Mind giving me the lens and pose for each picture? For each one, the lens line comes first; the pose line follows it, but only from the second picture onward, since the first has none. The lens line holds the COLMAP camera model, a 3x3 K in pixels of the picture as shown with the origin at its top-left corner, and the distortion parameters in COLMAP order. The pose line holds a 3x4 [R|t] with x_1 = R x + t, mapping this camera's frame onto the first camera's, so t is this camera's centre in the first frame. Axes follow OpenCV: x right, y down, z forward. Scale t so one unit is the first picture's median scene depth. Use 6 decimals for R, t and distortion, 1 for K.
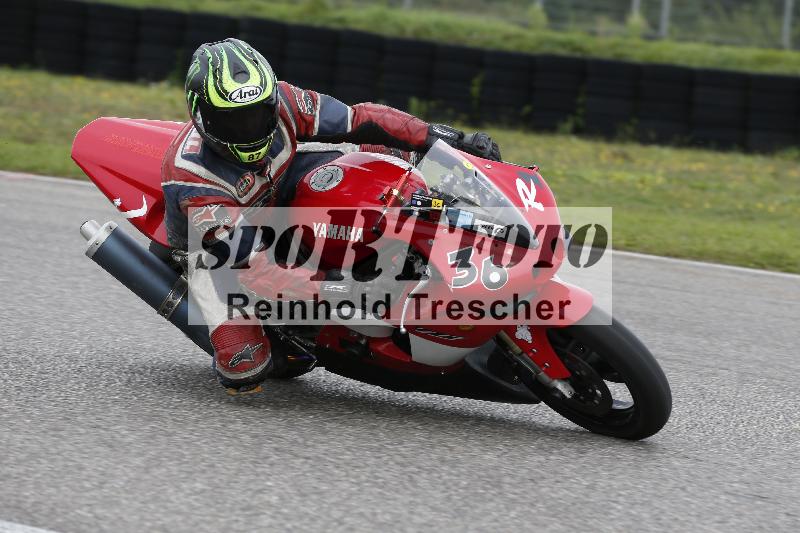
lens RADIAL K [[5058.1, 0, 393.0], [0, 5058.1, 259.8], [0, 0, 1]] dist [2.438625, 0.000000]
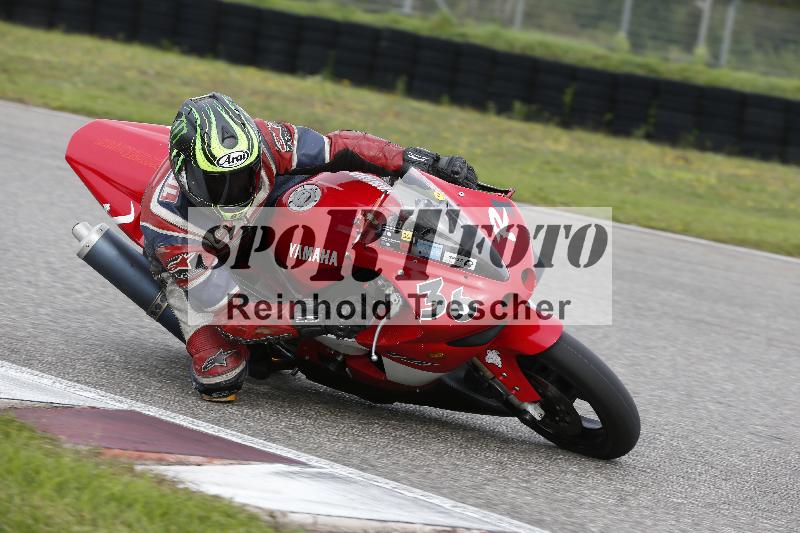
lens RADIAL K [[4021.7, 0, 374.9], [0, 4021.7, 239.2], [0, 0, 1]] dist [1.497832, 0.000000]
pose [[0.997116, 0.069630, -0.030197, 0.024251], [-0.069509, 0.997569, 0.005035, -0.012003], [0.030474, -0.002921, 0.999531, 0.164527]]
